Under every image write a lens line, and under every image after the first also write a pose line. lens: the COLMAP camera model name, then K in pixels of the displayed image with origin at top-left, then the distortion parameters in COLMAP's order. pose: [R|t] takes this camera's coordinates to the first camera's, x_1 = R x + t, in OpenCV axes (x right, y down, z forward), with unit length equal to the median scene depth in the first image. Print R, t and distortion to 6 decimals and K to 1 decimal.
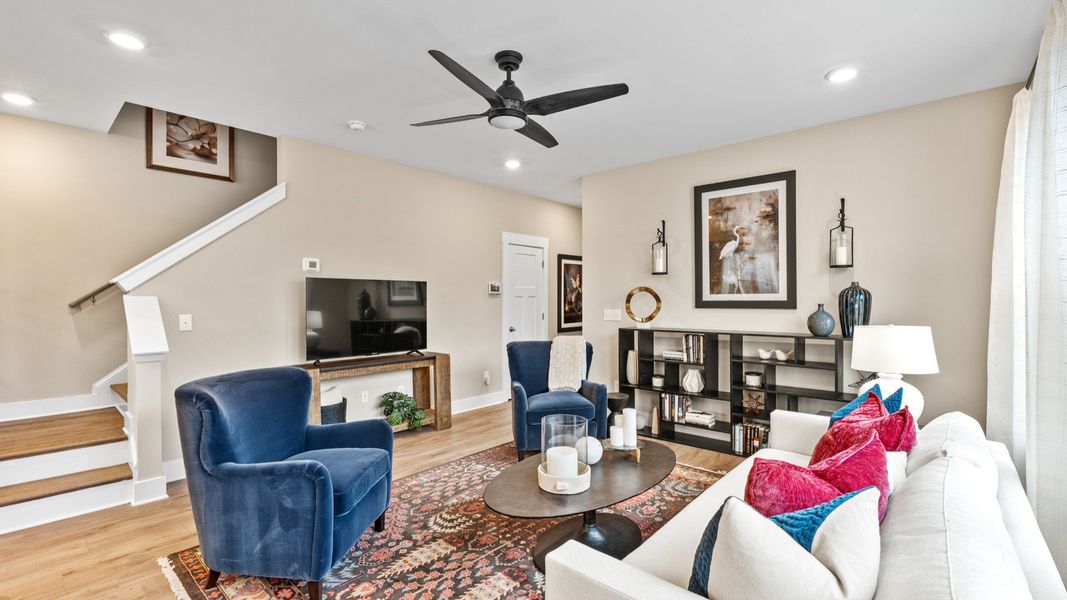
lens RADIAL K [[461.3, 0, 527.6], [0, 461.3, 300.1], [0, 0, 1]] dist [0.000780, 0.000084]
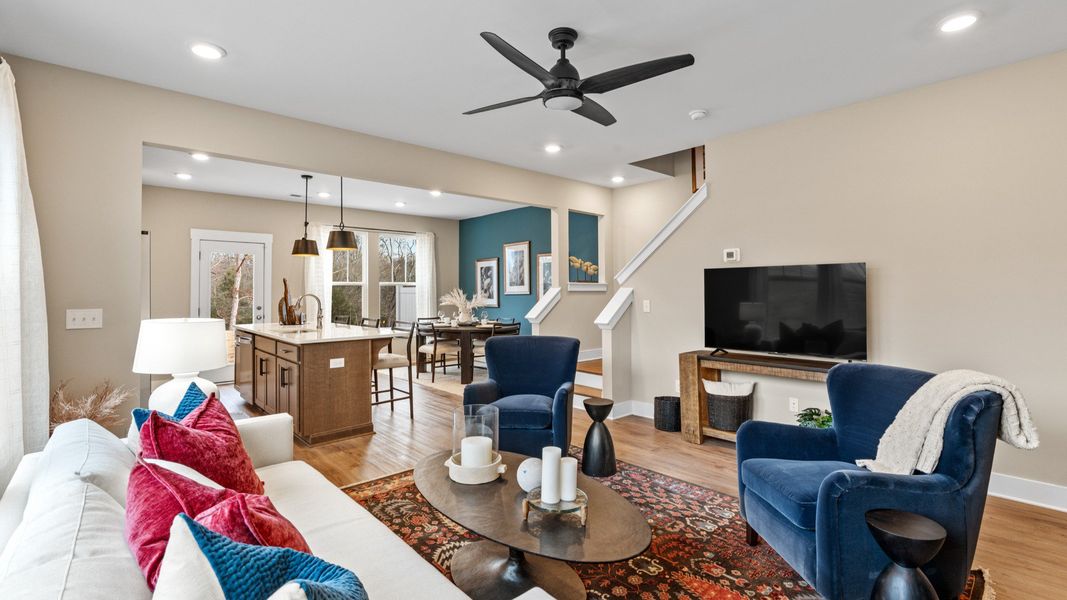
lens RADIAL K [[461.3, 0, 537.3], [0, 461.3, 293.9], [0, 0, 1]] dist [0.000780, 0.000084]
pose [[-0.092334, 0.004294, -0.995719, 0.716279], [0.002239, 0.999989, 0.004105, 0.003907], [0.995726, -0.001850, -0.092343, 0.832851]]
